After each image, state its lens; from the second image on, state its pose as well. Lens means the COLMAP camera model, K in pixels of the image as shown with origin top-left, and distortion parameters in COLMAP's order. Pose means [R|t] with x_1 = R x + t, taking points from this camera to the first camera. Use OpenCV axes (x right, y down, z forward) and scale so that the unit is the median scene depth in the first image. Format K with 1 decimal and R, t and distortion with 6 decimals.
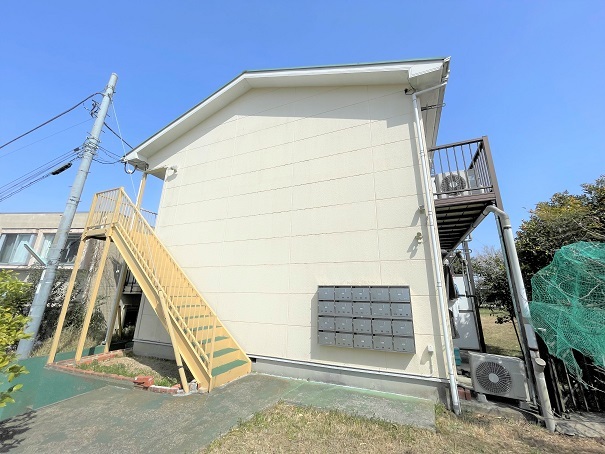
lens RADIAL K [[244.4, 0, 300.5], [0, 244.4, 228.7], [0, 0, 1]] dist [-0.001865, 0.001428]
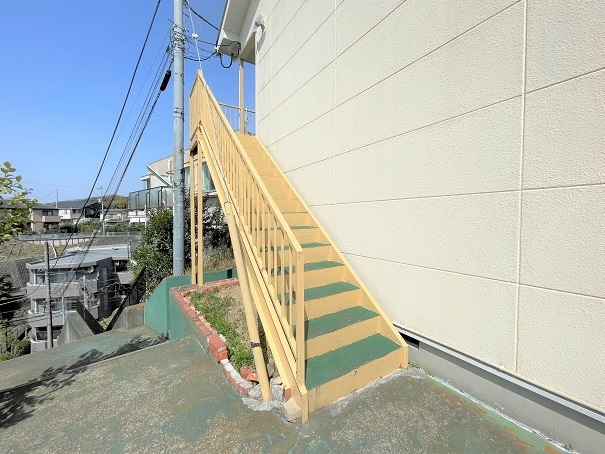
lens RADIAL K [[244.4, 0, 306.1], [0, 244.4, 228.1], [0, 0, 1]] dist [-0.001865, 0.001428]
pose [[0.836917, -0.005115, -0.547307, -0.123778], [0.166409, 0.954996, 0.245540, 0.221971], [0.521420, -0.296574, 0.800103, 0.683570]]
